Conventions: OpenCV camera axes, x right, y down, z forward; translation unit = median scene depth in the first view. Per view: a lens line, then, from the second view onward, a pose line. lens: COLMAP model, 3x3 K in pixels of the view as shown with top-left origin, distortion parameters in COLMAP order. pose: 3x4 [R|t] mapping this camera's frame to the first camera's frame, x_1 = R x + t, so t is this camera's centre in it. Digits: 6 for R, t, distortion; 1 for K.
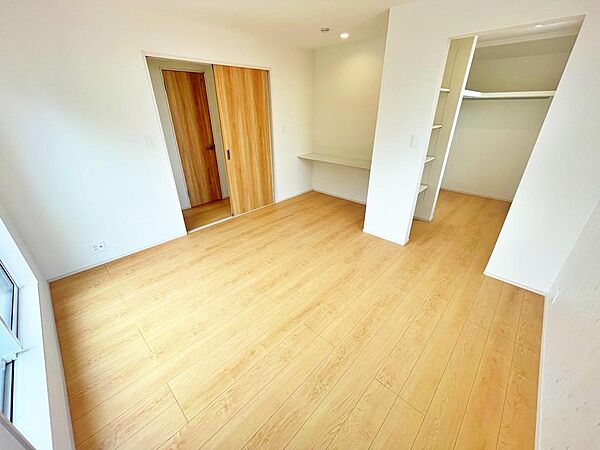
lens RADIAL K [[242.4, 0, 298.7], [0, 242.4, 223.0], [0, 0, 1]] dist [-0.000507, -0.000133]
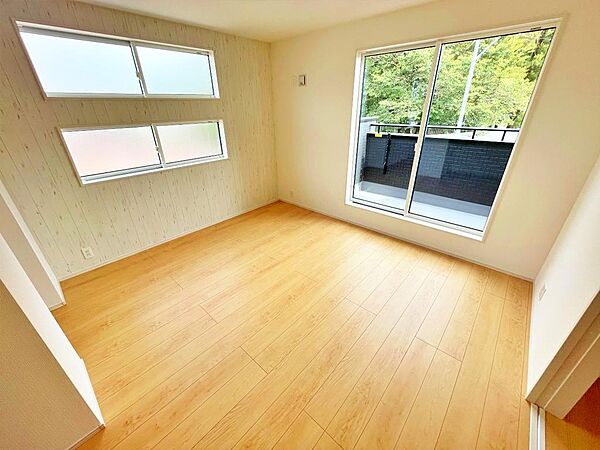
lens RADIAL K [[245.1, 0, 310.3], [0, 245.1, 225.8], [0, 0, 1]] dist [-0.001259, -0.000105]
pose [[-0.997322, 0.051684, -0.051744, -0.079334], [-0.008603, 0.619695, 0.784795, -0.543483], [0.072627, 0.783139, -0.617591, 1.117703]]
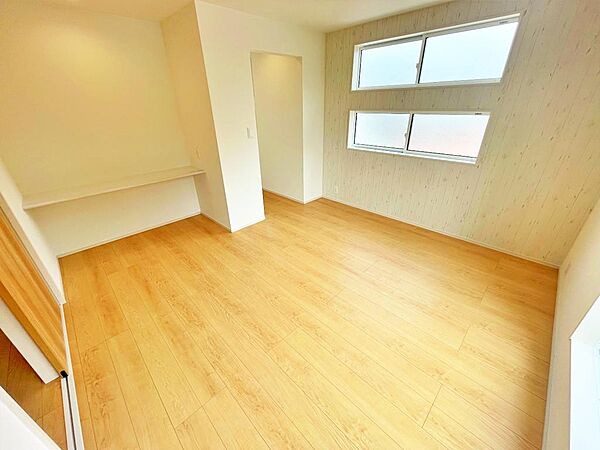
lens RADIAL K [[248.1, 0, 288.3], [0, 248.1, 225.6], [0, 0, 1]] dist [0.007380, 0.000095]
pose [[0.039018, -0.442464, 0.895937, -0.675721], [0.450004, 0.808331, 0.379601, -0.293403], [-0.892174, 0.388364, 0.230649, 0.609018]]
